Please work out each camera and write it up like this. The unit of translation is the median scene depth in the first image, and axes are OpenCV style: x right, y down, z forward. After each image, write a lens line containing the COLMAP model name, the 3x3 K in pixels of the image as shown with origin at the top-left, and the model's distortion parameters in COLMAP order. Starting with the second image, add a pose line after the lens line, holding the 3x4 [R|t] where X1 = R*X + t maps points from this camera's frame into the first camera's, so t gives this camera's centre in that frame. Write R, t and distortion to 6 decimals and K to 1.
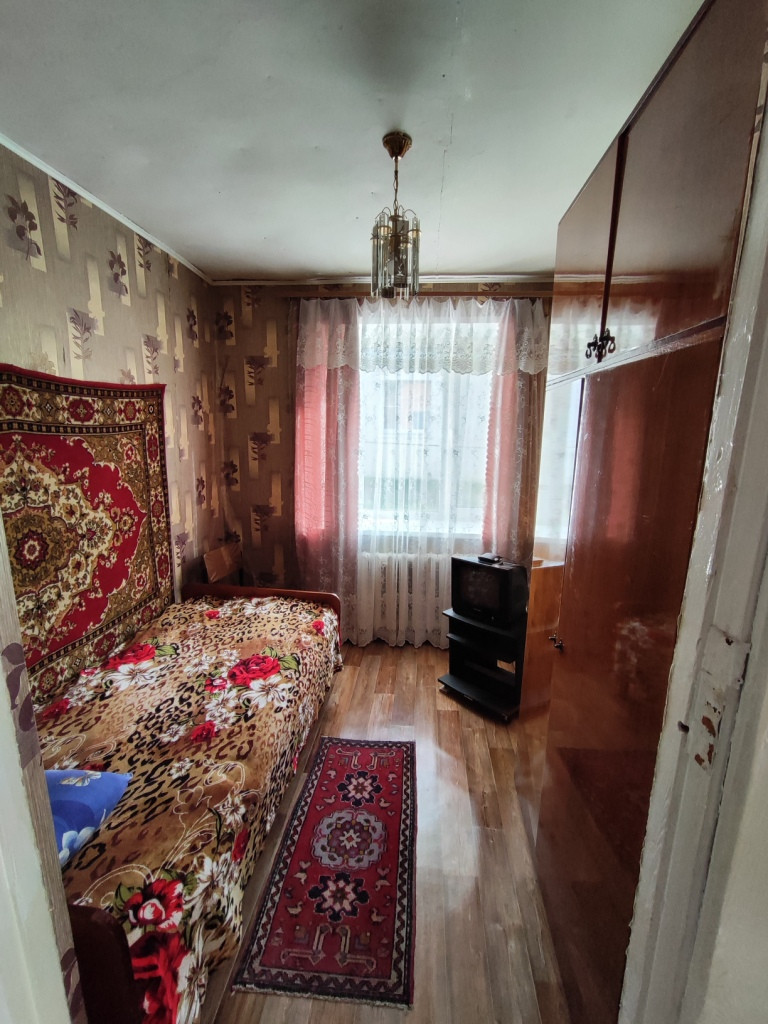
lens RADIAL K [[460.9, 0, 385.0], [0, 460.9, 512.1], [0, 0, 1]] dist [-0.002766, 0.001203]
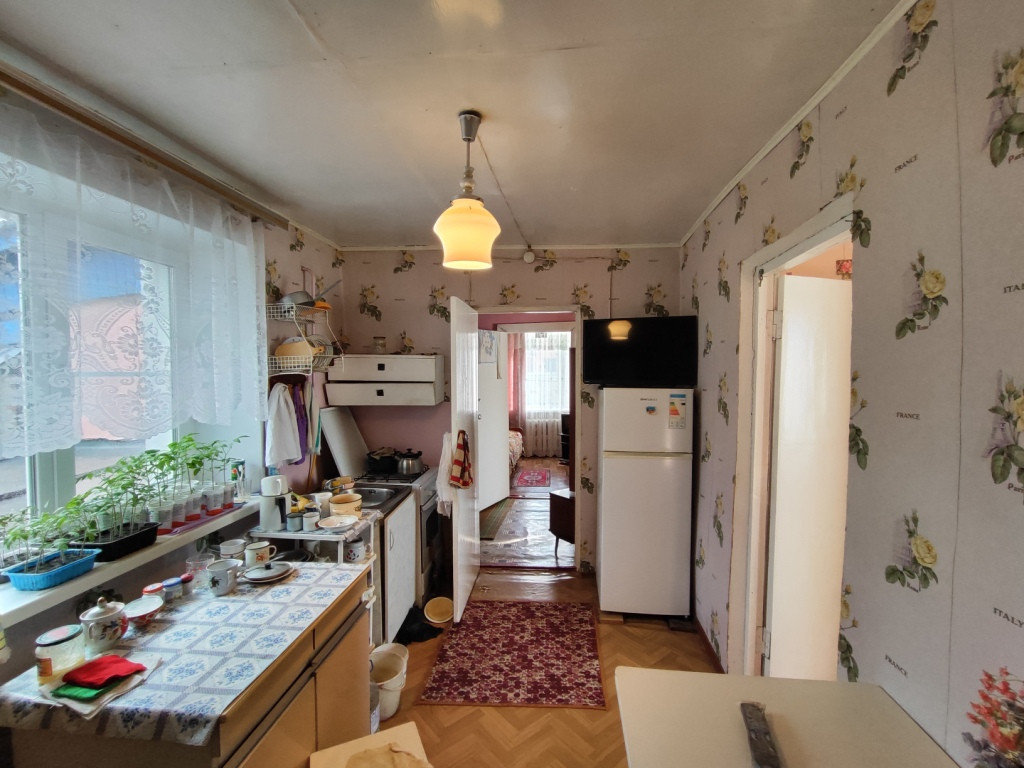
lens RADIAL K [[460.9, 0, 514.5], [0, 460.9, 386.6], [0, 0, 1]] dist [-0.002766, 0.001203]
pose [[0.999787, -0.019558, -0.006578, -0.102734], [0.018176, 0.985639, -0.167885, 0.341226], [0.009767, 0.167730, 0.985785, -1.558672]]
